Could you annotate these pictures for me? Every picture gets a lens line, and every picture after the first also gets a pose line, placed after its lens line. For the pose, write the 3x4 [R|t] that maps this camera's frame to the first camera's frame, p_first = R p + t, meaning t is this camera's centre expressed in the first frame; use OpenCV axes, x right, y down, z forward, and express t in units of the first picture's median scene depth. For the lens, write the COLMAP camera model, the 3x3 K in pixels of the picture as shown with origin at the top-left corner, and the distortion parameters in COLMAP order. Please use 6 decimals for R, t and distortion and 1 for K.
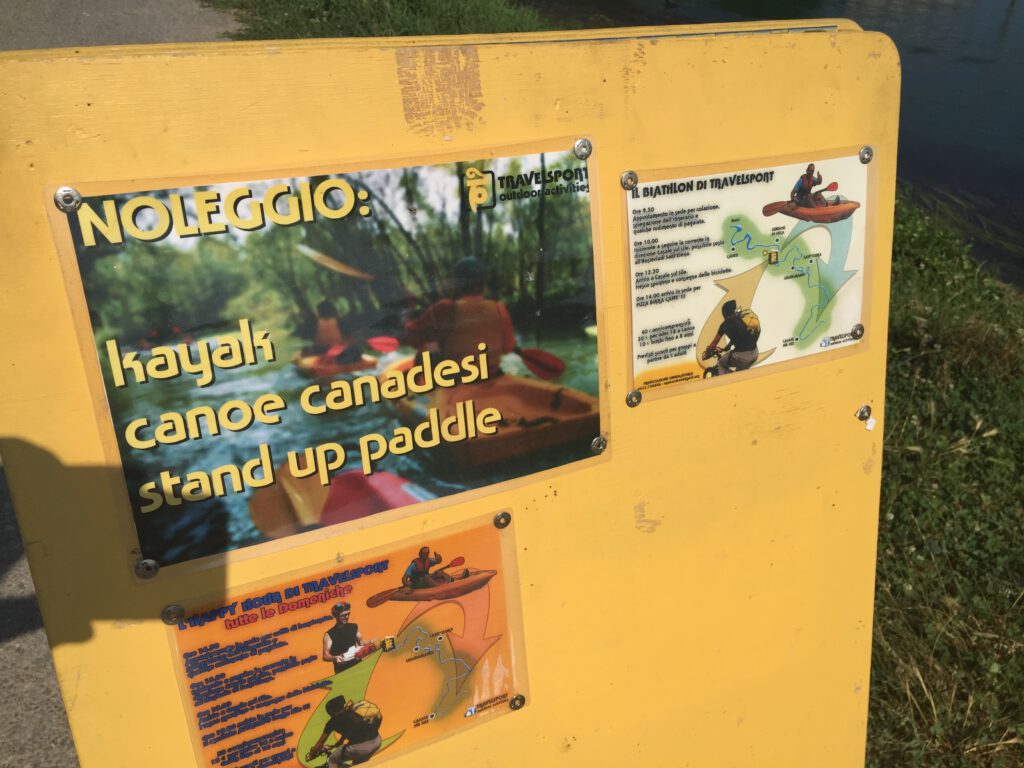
lens RADIAL K [[861.1, 0, 512.7], [0, 861.1, 384.8], [0, 0, 1]] dist [0.038280, -0.037699]
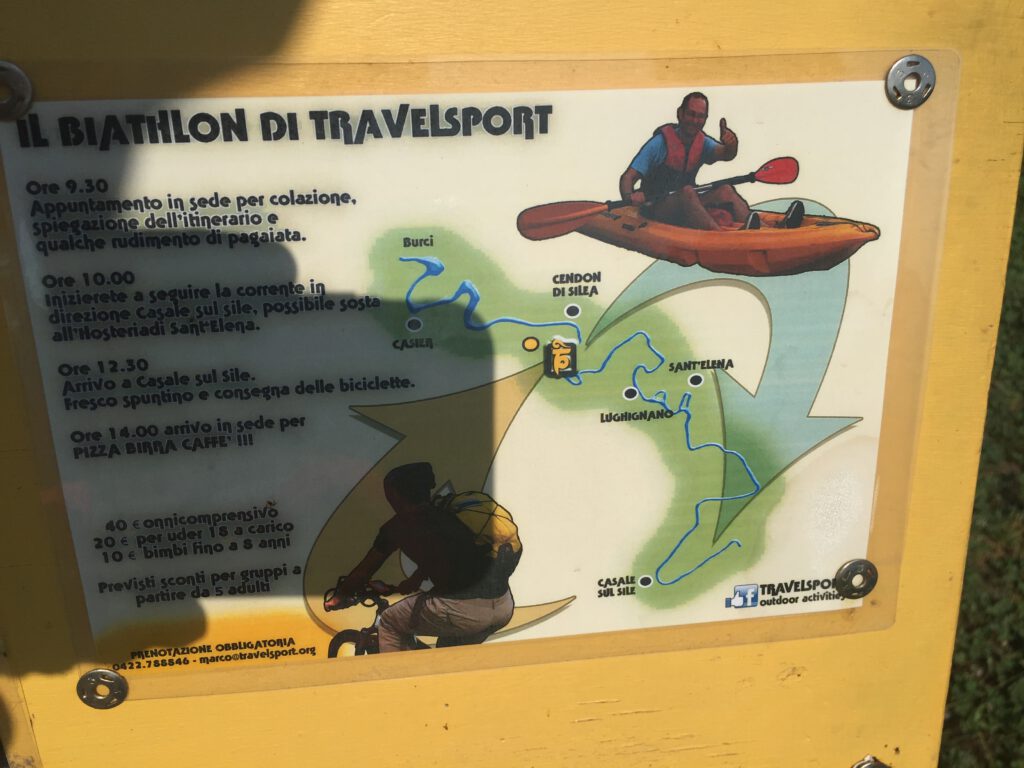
lens RADIAL K [[861.1, 0, 511.0], [0, 861.1, 383.2], [0, 0, 1]] dist [0.038280, -0.037699]
pose [[0.949709, 0.139597, -0.280296, 0.387279], [-0.136476, 0.990167, 0.030724, -0.147659], [0.281829, 0.009074, 0.959422, 0.670107]]
